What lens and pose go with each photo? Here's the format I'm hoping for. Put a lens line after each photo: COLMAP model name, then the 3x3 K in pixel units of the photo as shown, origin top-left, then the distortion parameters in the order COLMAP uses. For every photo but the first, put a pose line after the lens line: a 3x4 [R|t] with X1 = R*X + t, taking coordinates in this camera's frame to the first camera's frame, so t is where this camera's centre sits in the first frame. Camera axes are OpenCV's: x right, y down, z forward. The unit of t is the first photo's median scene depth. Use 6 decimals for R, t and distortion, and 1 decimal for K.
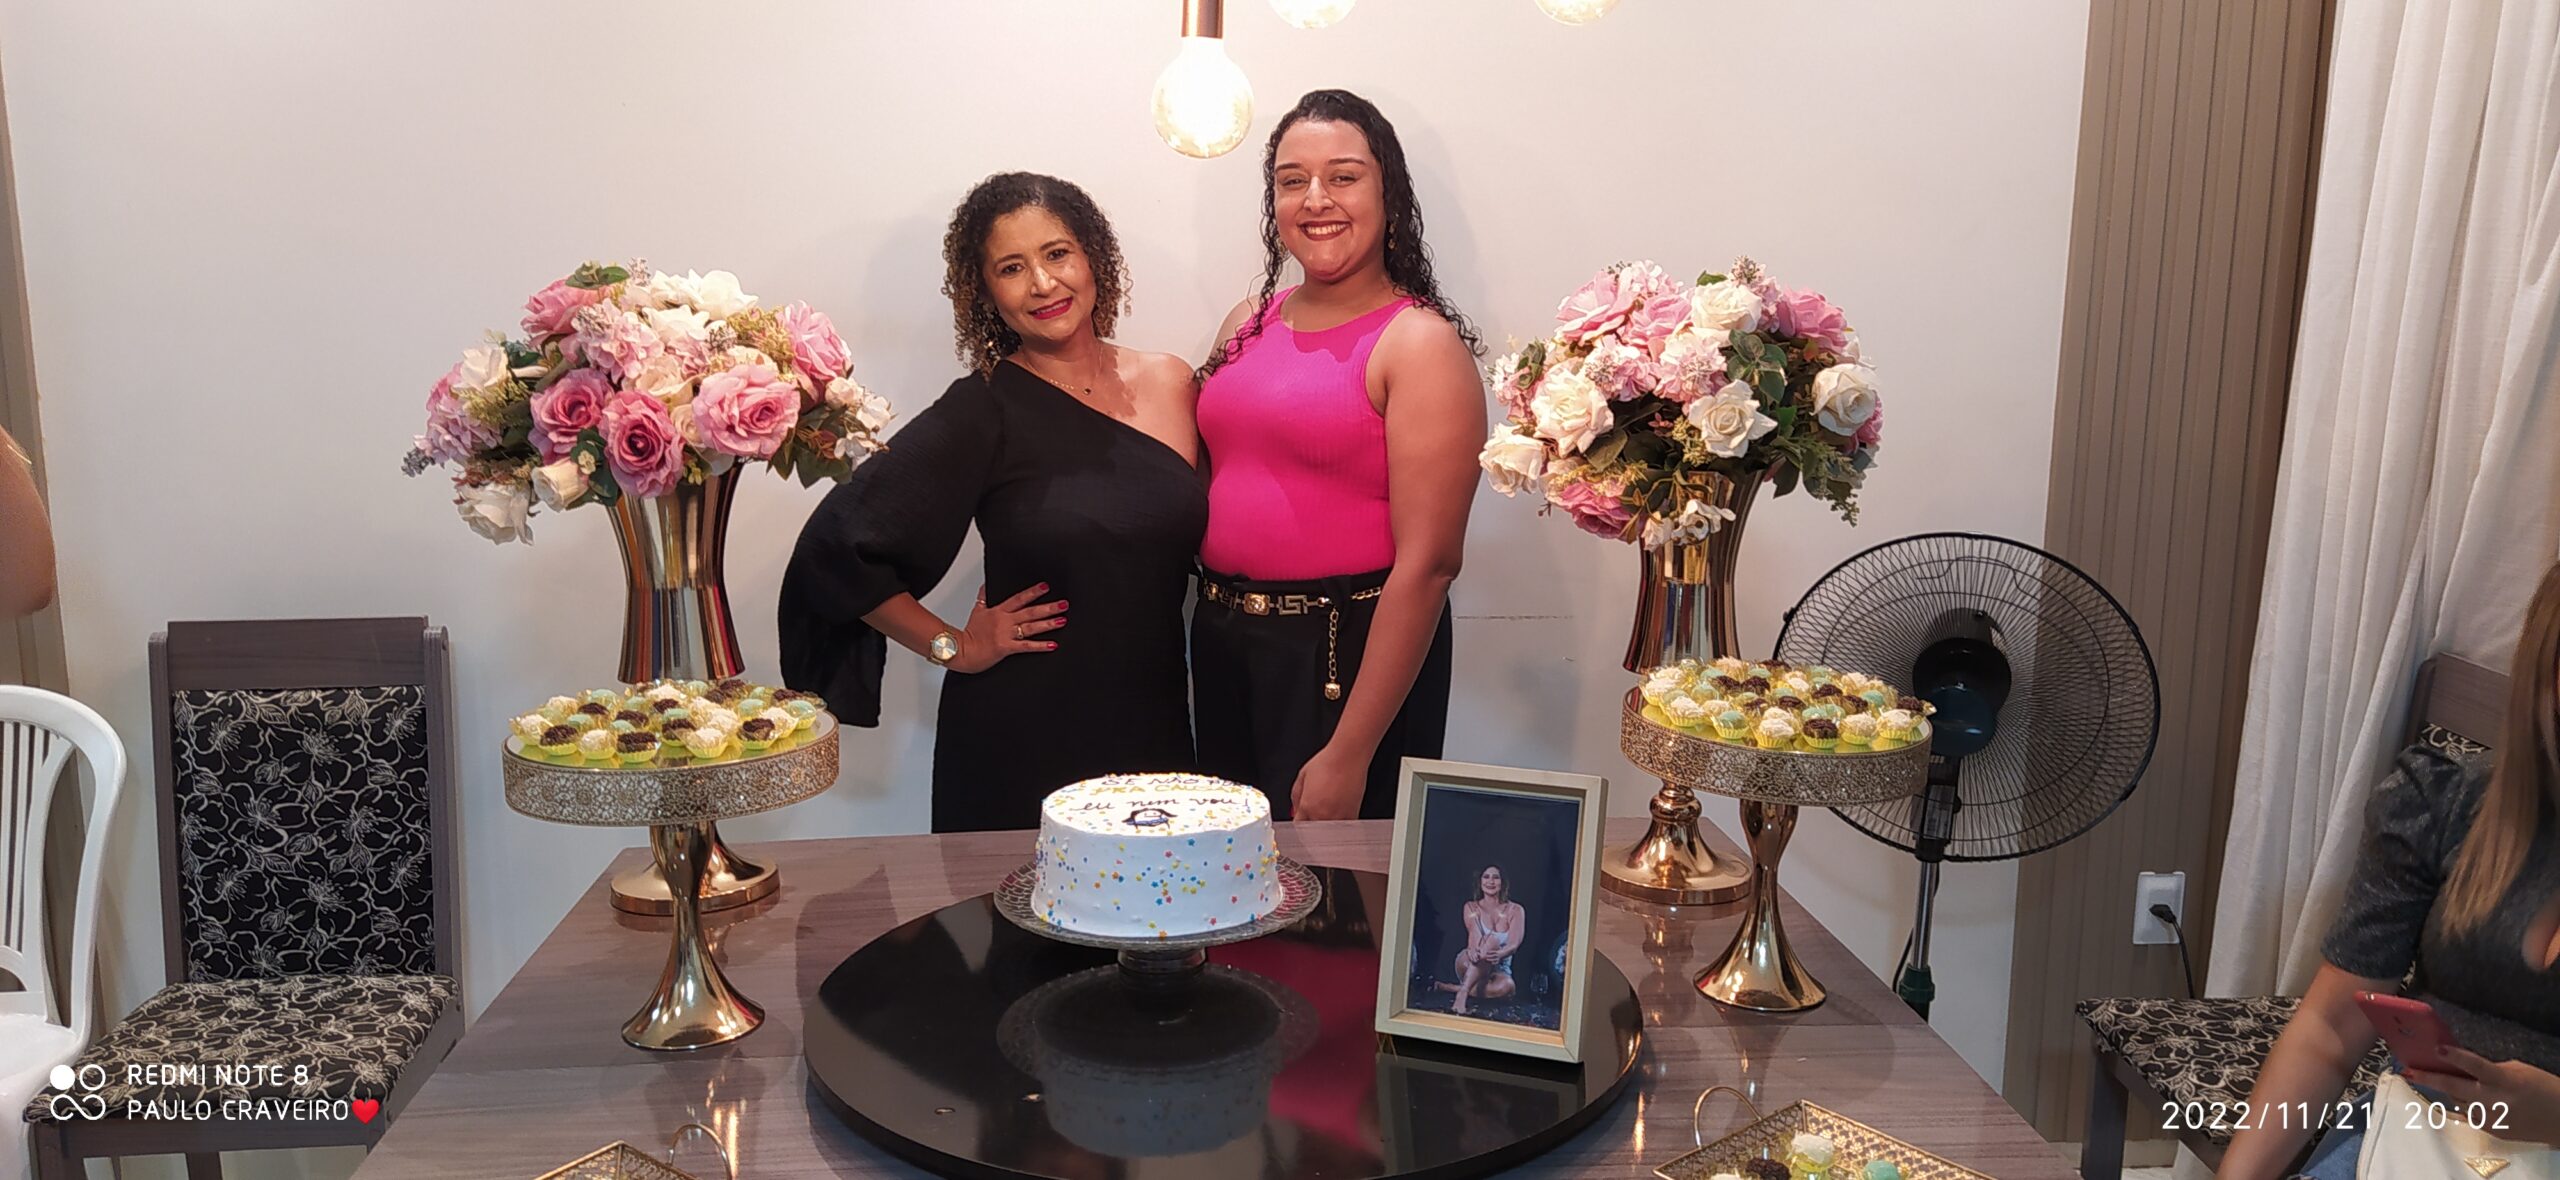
lens RADIAL K [[1862.8, 0, 1288.1], [0, 1862.8, 574.5], [0, 0, 1]] dist [0.087311, -0.134316]
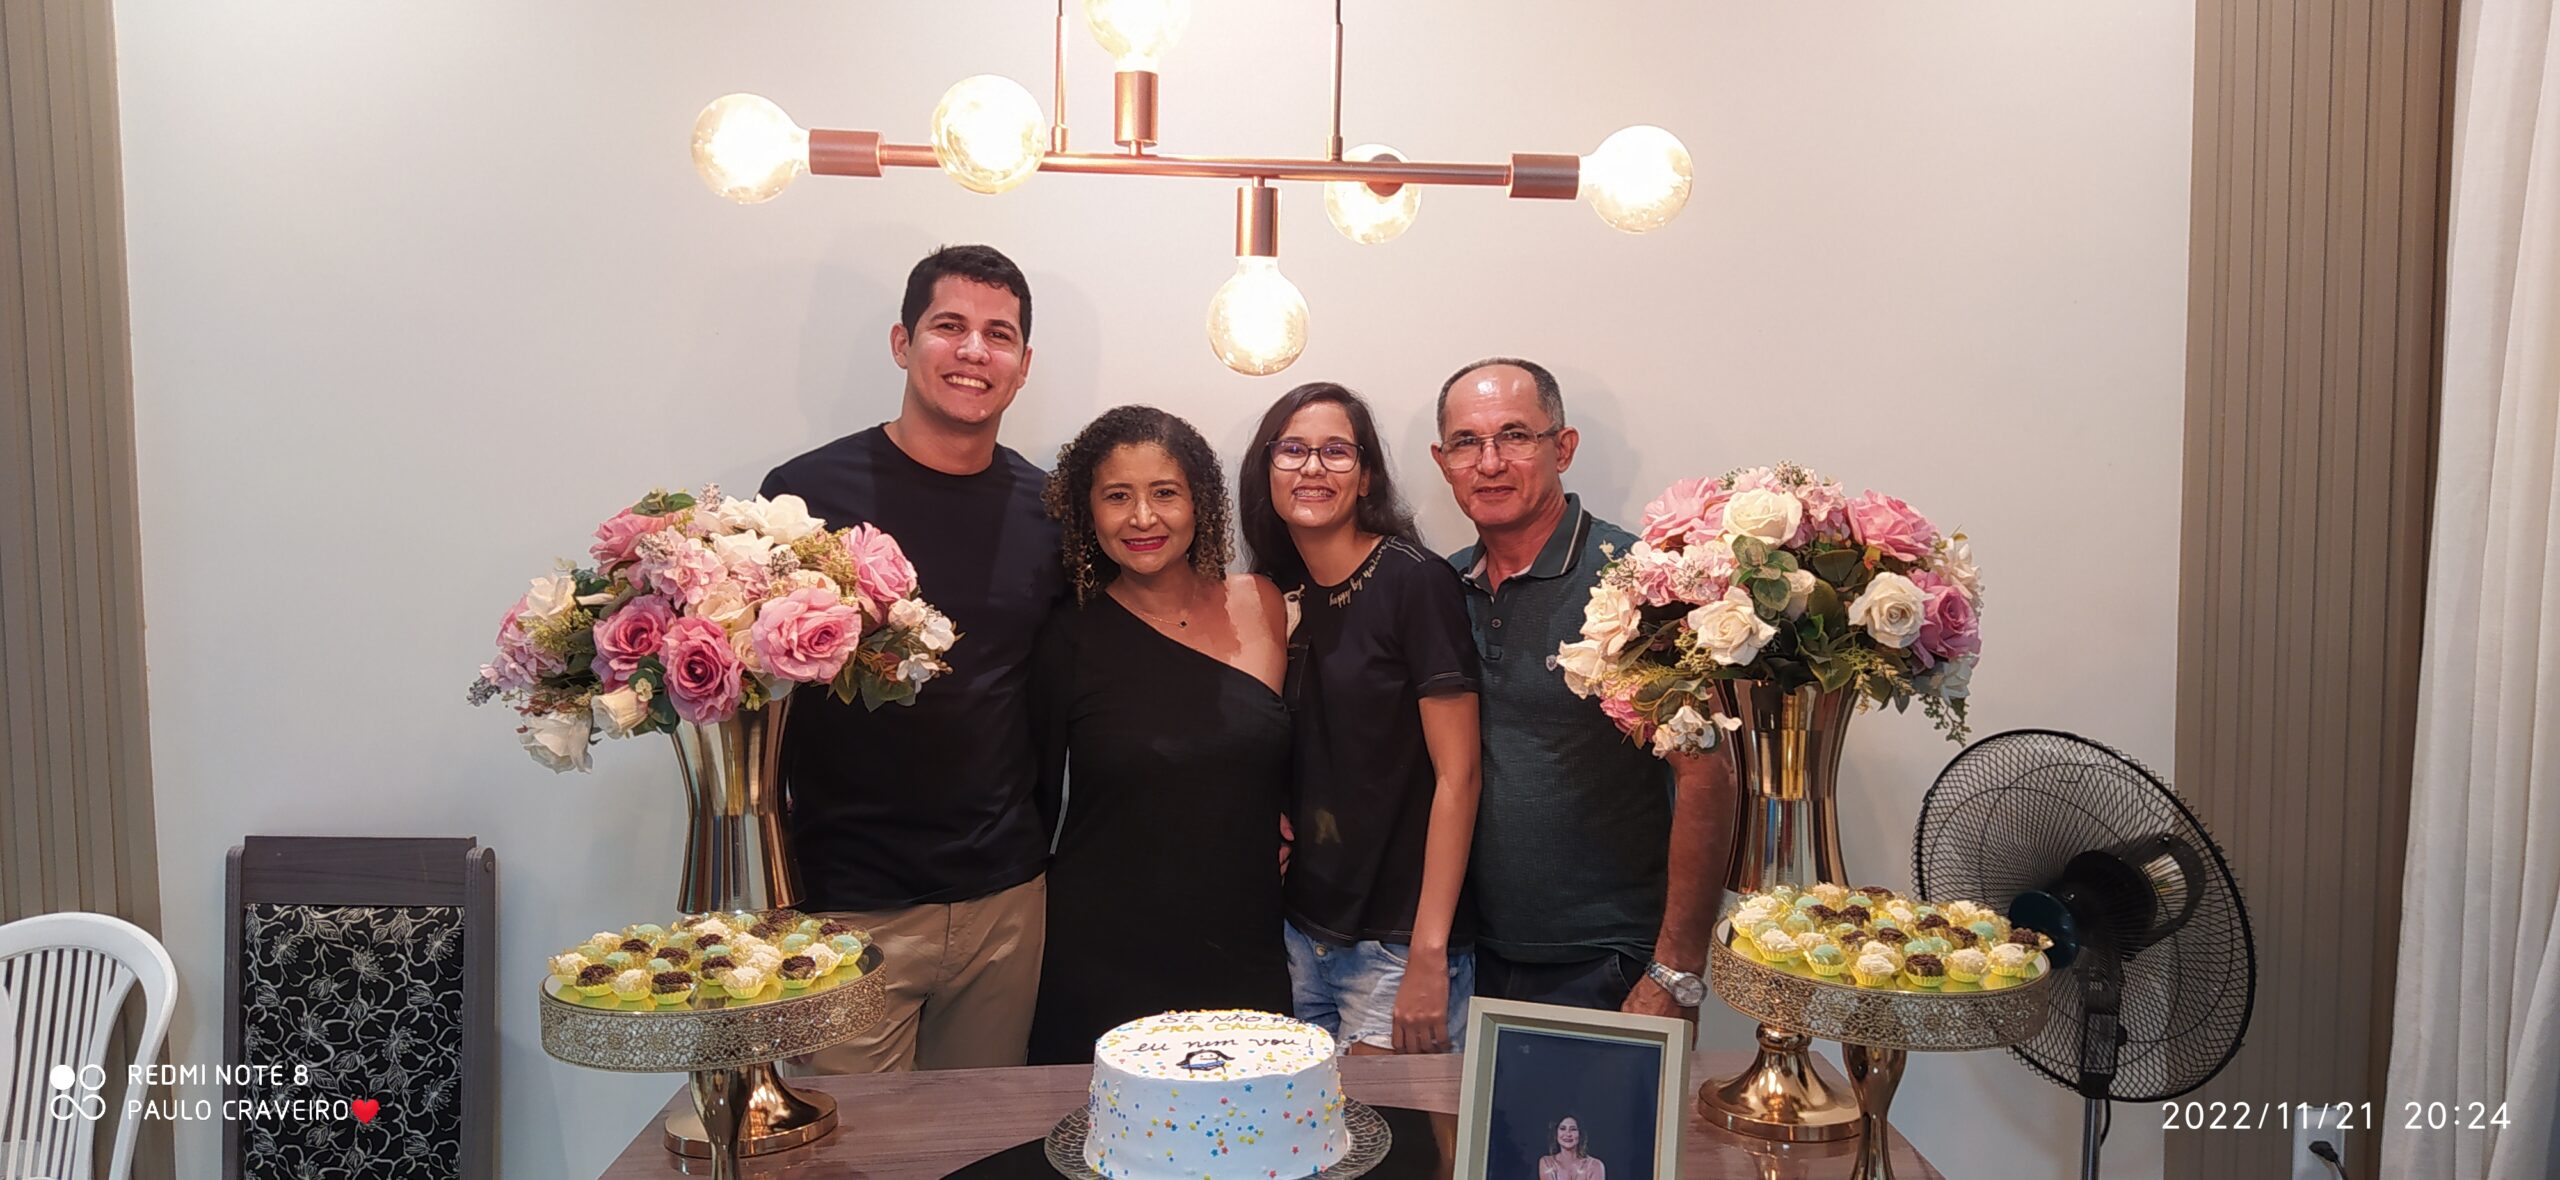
lens RADIAL K [[1862.0, 0, 1291.8], [0, 1862.0, 588.3], [0, 0, 1]] dist [0.084793, -0.135912]
pose [[0.998001, -0.013656, -0.061704, 0.028054], [0.007396, 0.994903, -0.100567, -0.010699], [0.062763, 0.099909, 0.993015, 0.034095]]
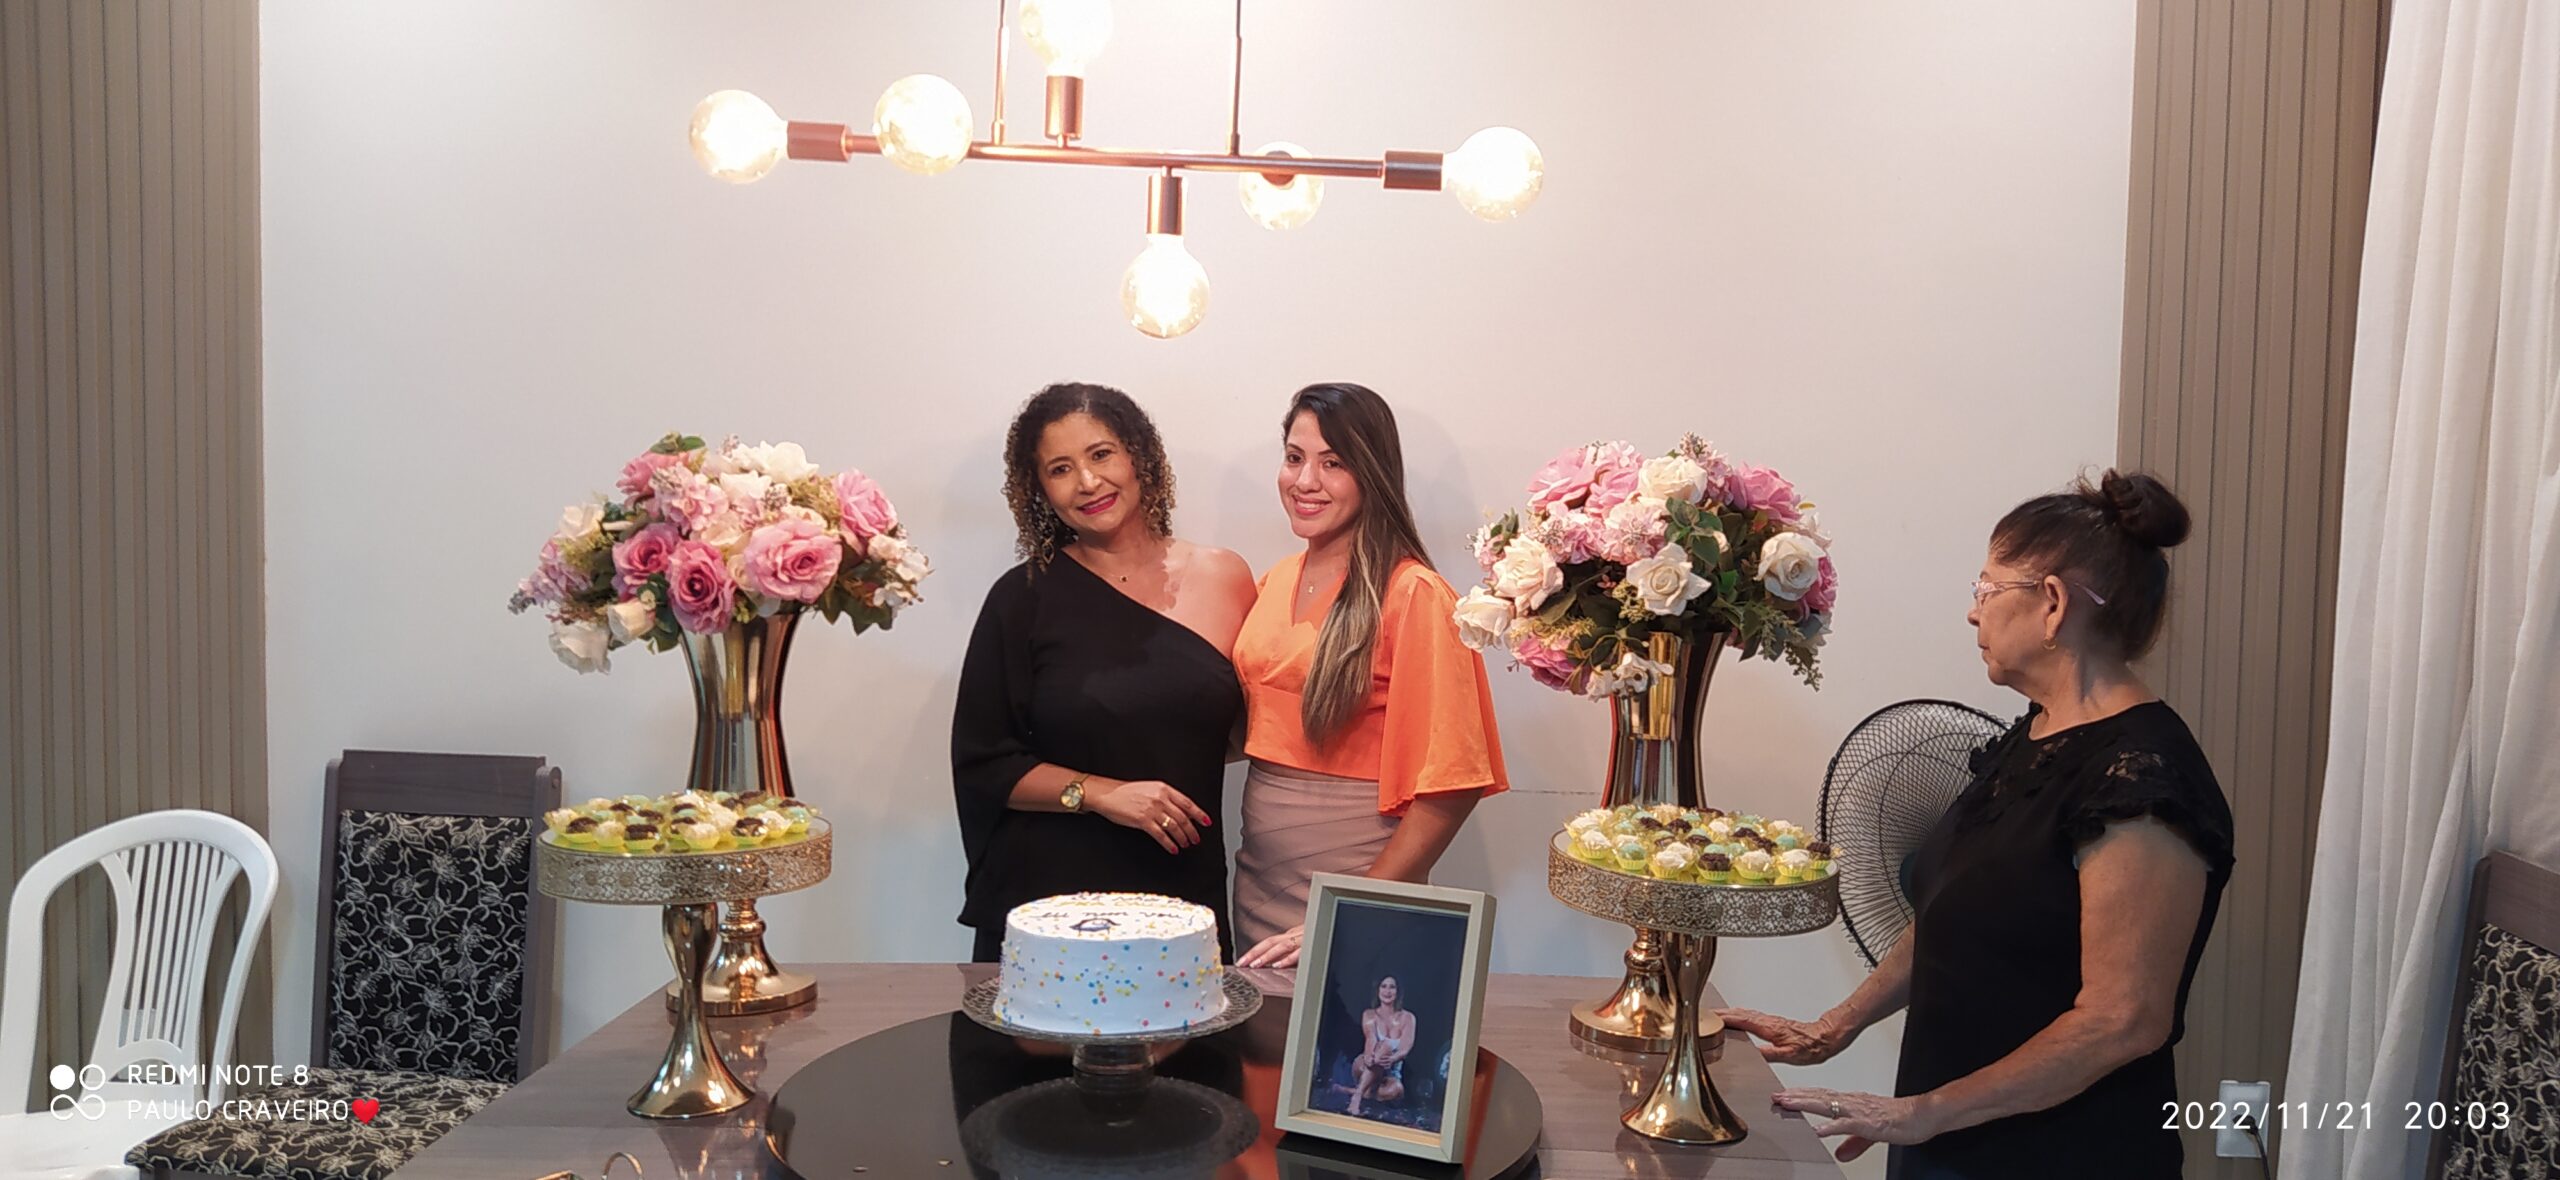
lens RADIAL K [[1850.9, 0, 1284.9], [0, 1850.9, 576.9], [0, 0, 1]] dist [0.081466, -0.124847]
pose [[0.991167, 0.014863, -0.131785, 0.159789], [-0.030391, 0.992713, -0.116611, 0.046241], [0.129092, 0.119586, 0.984396, -0.075979]]
